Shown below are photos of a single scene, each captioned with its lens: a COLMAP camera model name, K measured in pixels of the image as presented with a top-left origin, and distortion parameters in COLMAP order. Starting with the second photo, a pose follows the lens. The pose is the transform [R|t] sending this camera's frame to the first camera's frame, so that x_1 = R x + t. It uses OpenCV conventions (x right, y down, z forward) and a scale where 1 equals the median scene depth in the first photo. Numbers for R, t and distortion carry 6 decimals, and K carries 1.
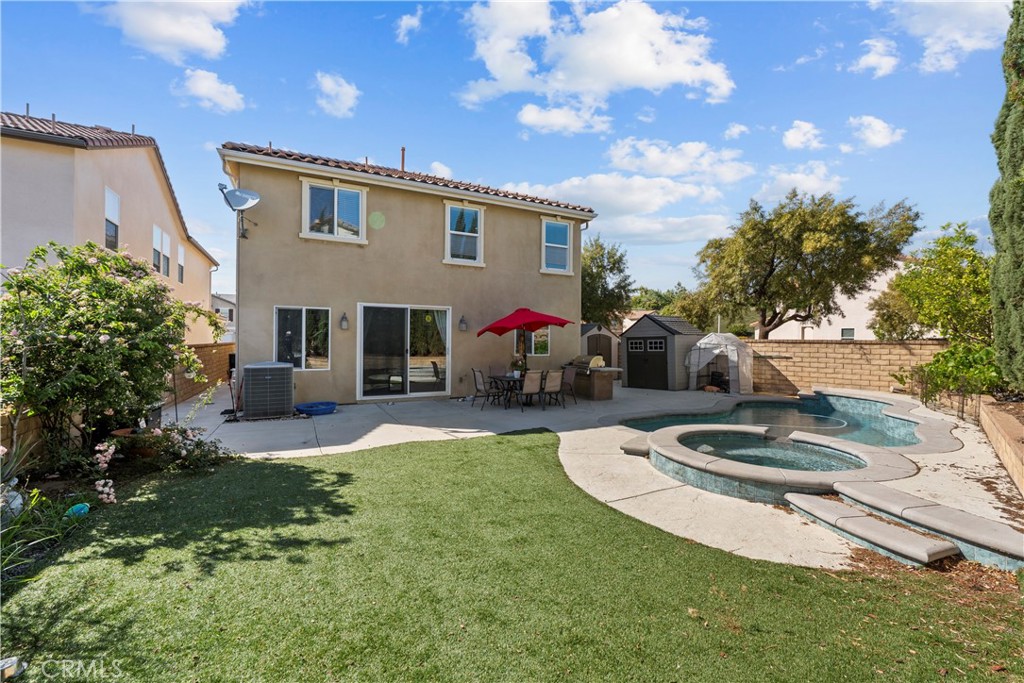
lens RADIAL K [[429.6, 0, 497.8], [0, 429.6, 344.7], [0, 0, 1]] dist [0.000343, -0.000195]
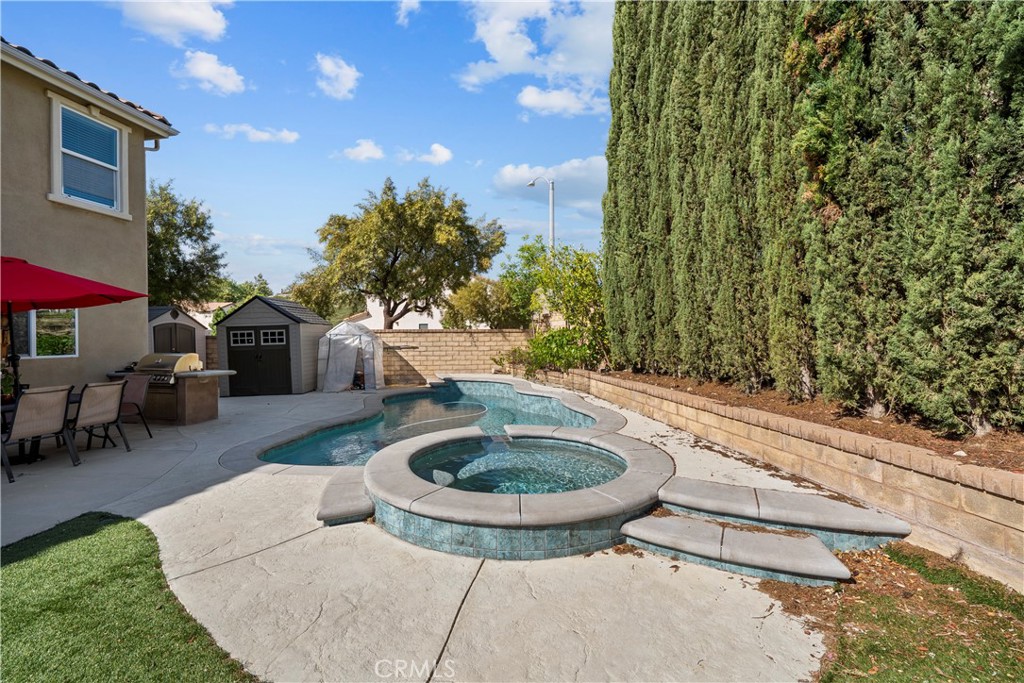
lens RADIAL K [[429.6, 0, 516.2], [0, 429.6, 339.7], [0, 0, 1]] dist [0.000343, -0.000195]
pose [[0.584776, -0.016485, 0.811028, 0.003334], [0.020817, 0.999769, 0.005312, 0.012326], [-0.810928, 0.013777, 0.584984, 0.235051]]
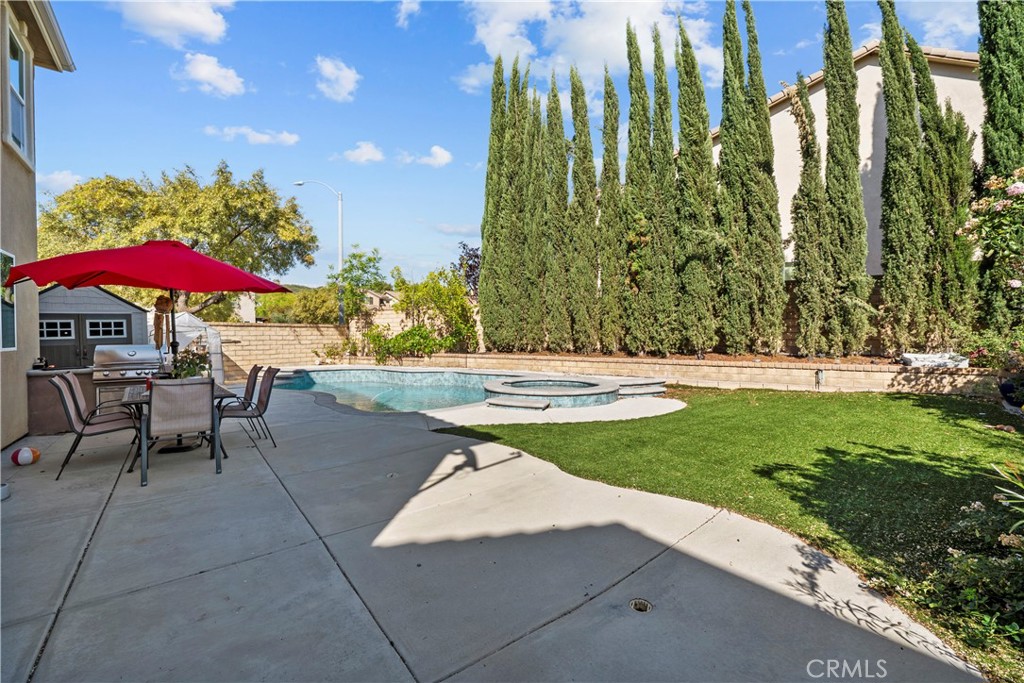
lens RADIAL K [[429.6, 0, 510.0], [0, 429.6, 344.8], [0, 0, 1]] dist [0.000343, -0.000195]
pose [[-0.229350, -0.032349, 0.972806, -0.411013], [0.011944, 0.999279, 0.036045, 0.010587], [-0.973271, 0.019887, -0.228798, 0.658381]]
